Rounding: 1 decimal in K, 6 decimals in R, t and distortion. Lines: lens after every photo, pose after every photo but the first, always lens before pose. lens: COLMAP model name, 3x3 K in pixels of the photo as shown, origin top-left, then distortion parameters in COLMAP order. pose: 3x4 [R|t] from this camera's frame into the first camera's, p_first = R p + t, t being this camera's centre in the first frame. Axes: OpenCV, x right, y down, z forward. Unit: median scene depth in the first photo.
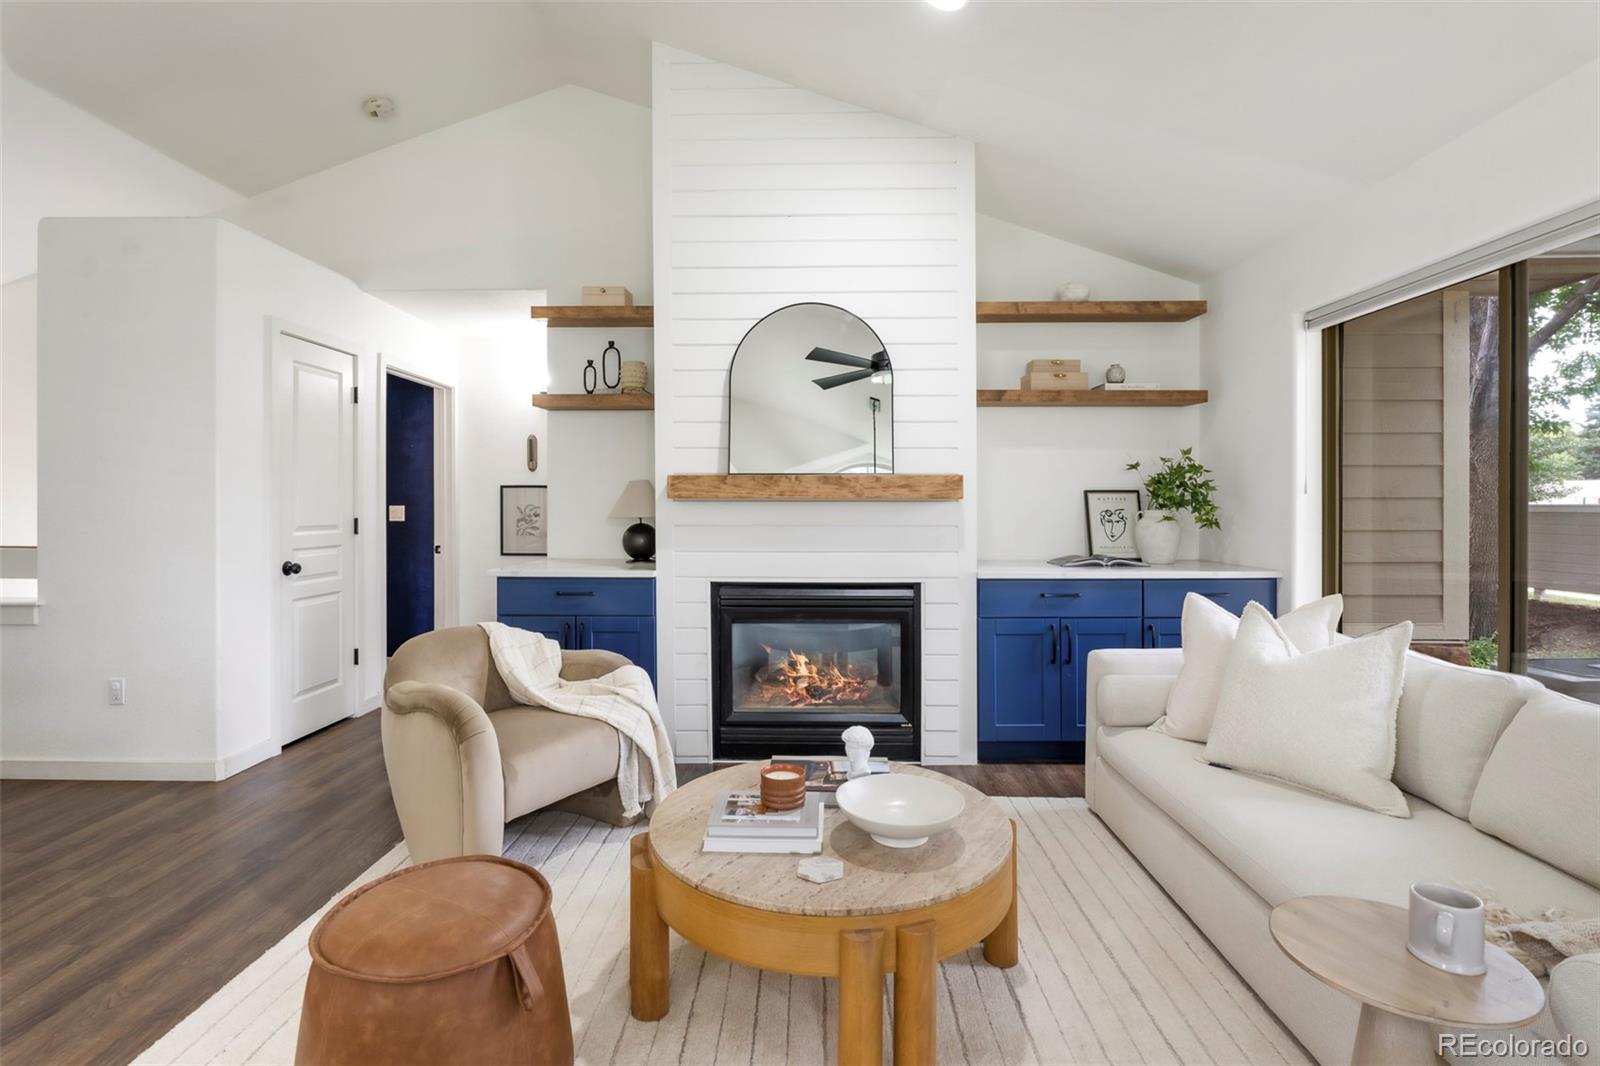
lens RADIAL K [[796.6, 0, 761.4], [0, 796.6, 505.9], [0, 0, 1]] dist [0.024782, 0.001337]
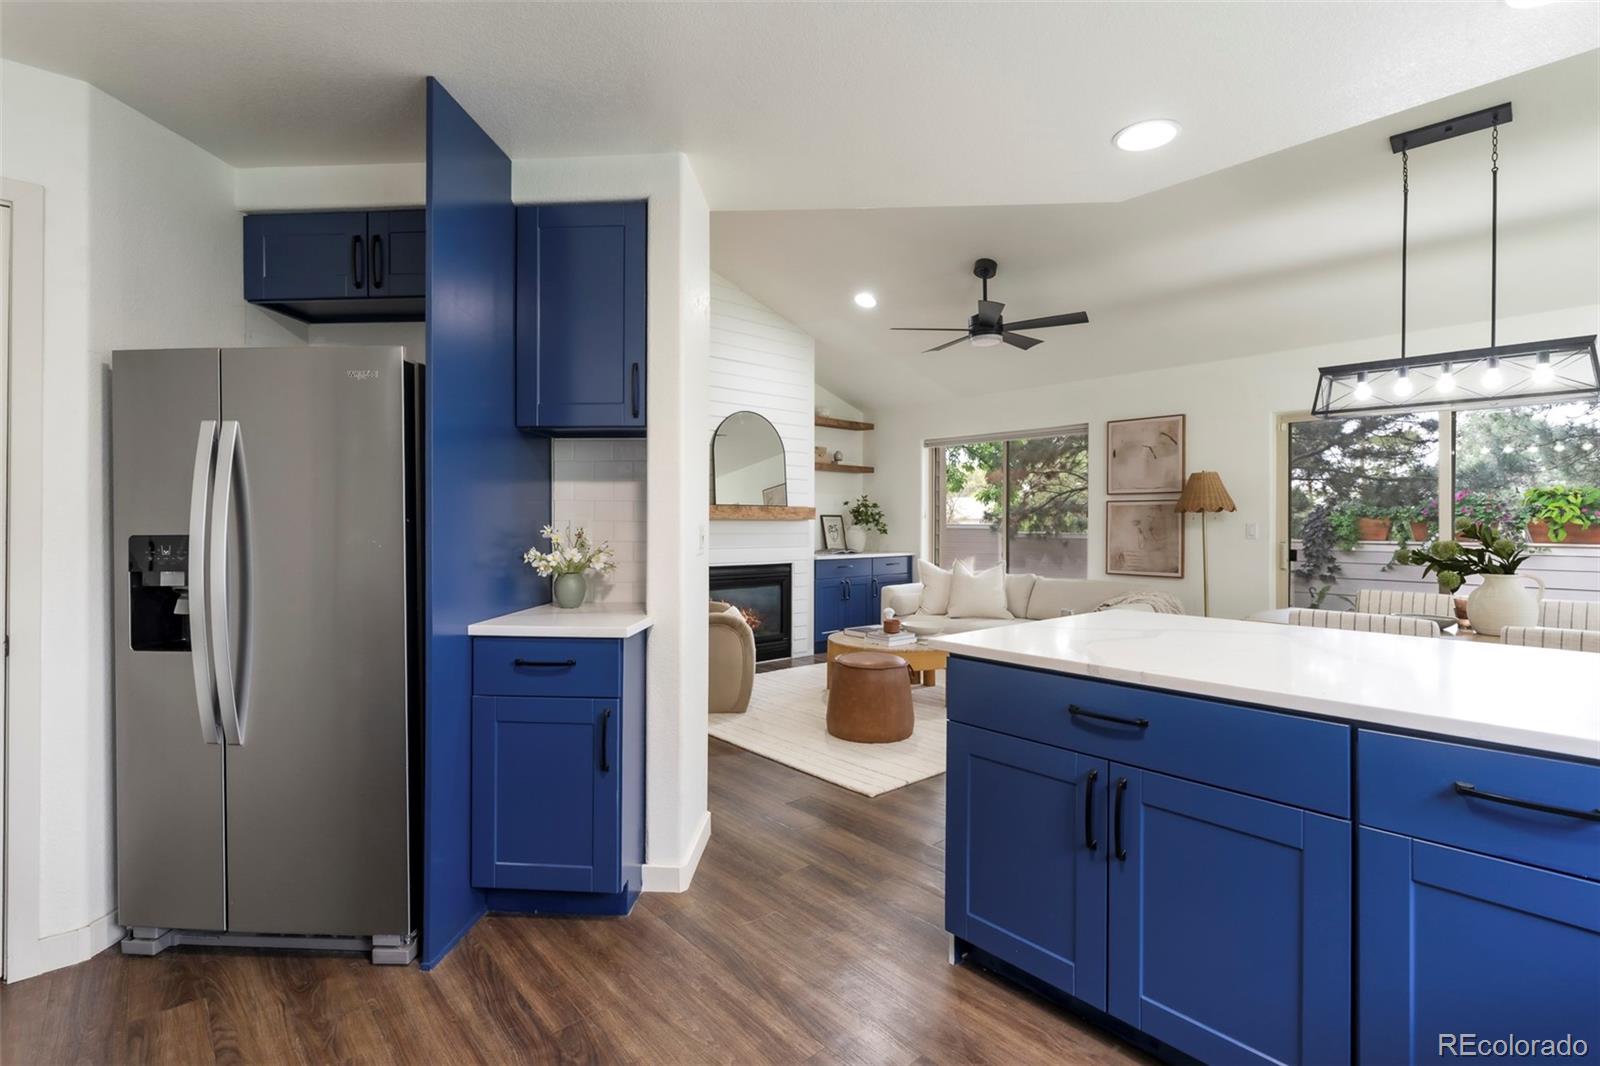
lens RADIAL K [[739.4, 0, 819.7], [0, 739.4, 523.5], [0, 0, 1]] dist [-0.005875, 0.003900]
pose [[0.740748, 0.002273, 0.671779, -0.941123], [-0.003571, 0.999993, 0.000553, 0.000065], [-0.671773, -0.002809, 0.740752, -0.357810]]
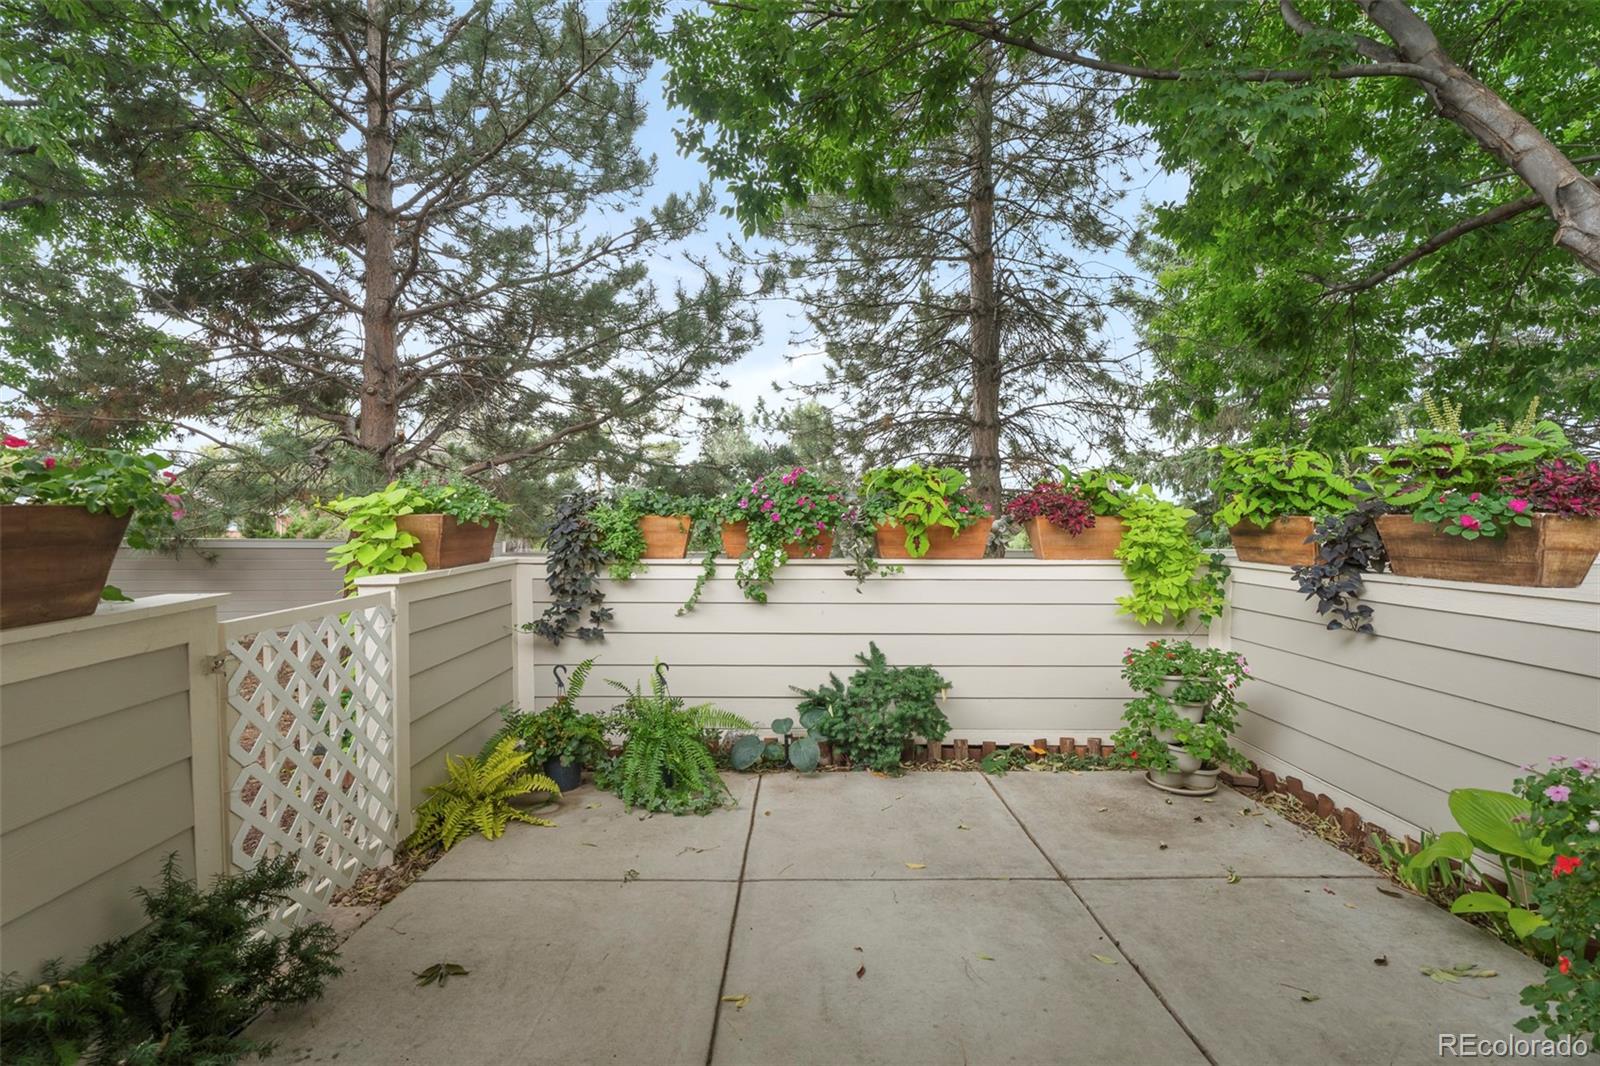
lens RADIAL K [[739.4, 0, 791.8], [0, 739.4, 531.9], [0, 0, 1]] dist [-0.005875, 0.003900]
pose [[0.004106, -0.011635, 0.999924, 0.609164], [-0.002796, 0.999928, 0.011647, -0.009107], [-0.999988, -0.002844, 0.004073, -0.040649]]
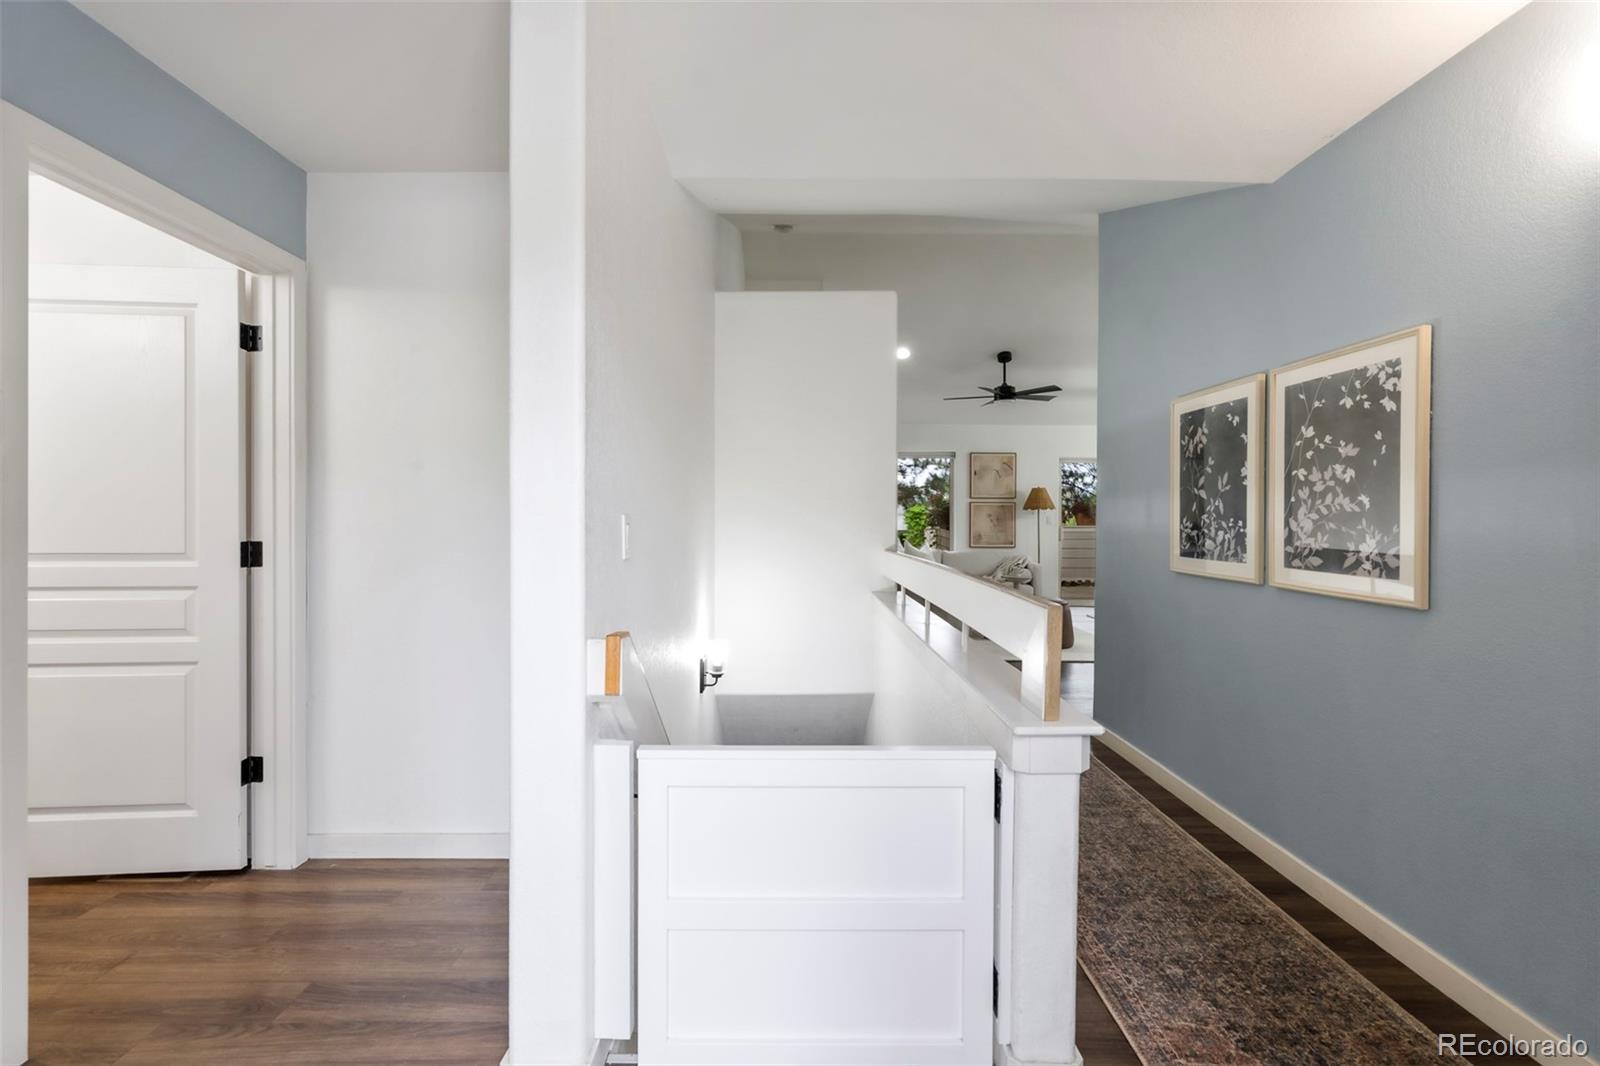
lens RADIAL K [[739.4, 0, 800.8], [0, 739.4, 526.5], [0, 0, 1]] dist [-0.005875, 0.003900]
pose [[-0.030905, -0.013366, 0.999433, -1.930393], [-0.002530, 0.999908, 0.013294, 0.002306], [-0.999519, -0.002118, -0.030936, 1.053478]]
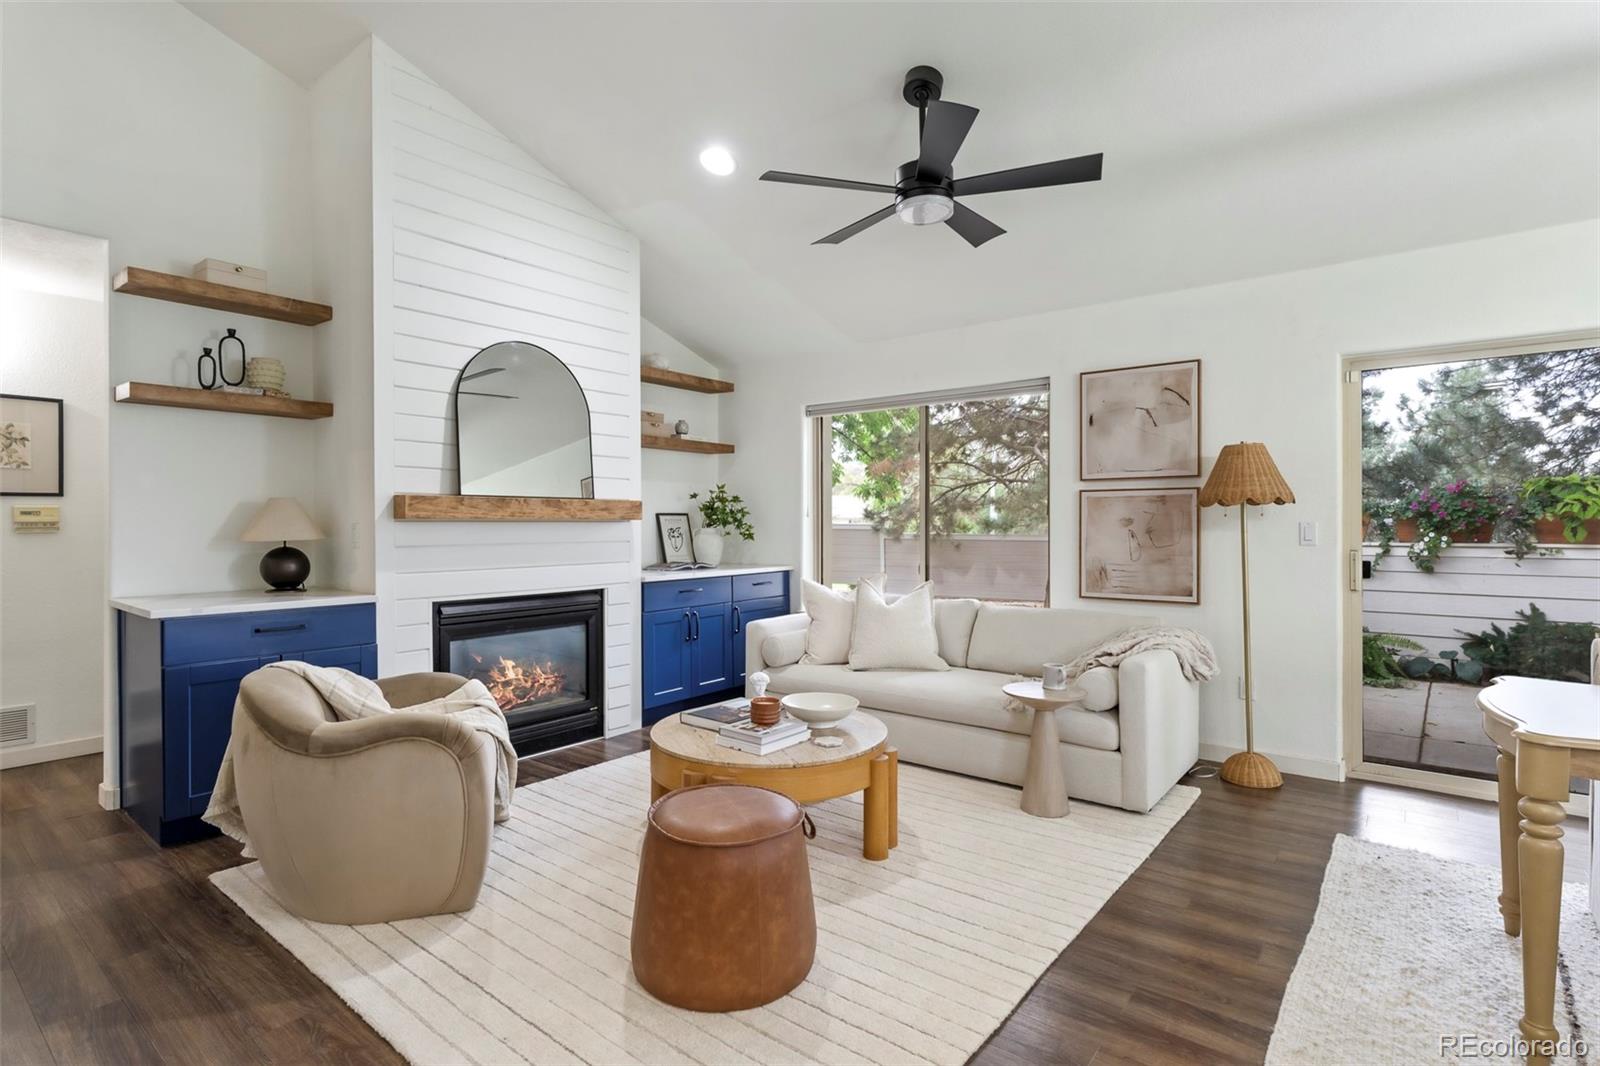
lens RADIAL K [[796.6, 0, 828.8], [0, 796.6, 523.1], [0, 0, 1]] dist [0.024782, 0.001337]
pose [[0.601612, -0.001369, 0.798787, -0.564115], [0.002437, 0.999997, -0.000121, -0.002595], [-0.798785, 0.002019, 0.601614, -0.004123]]
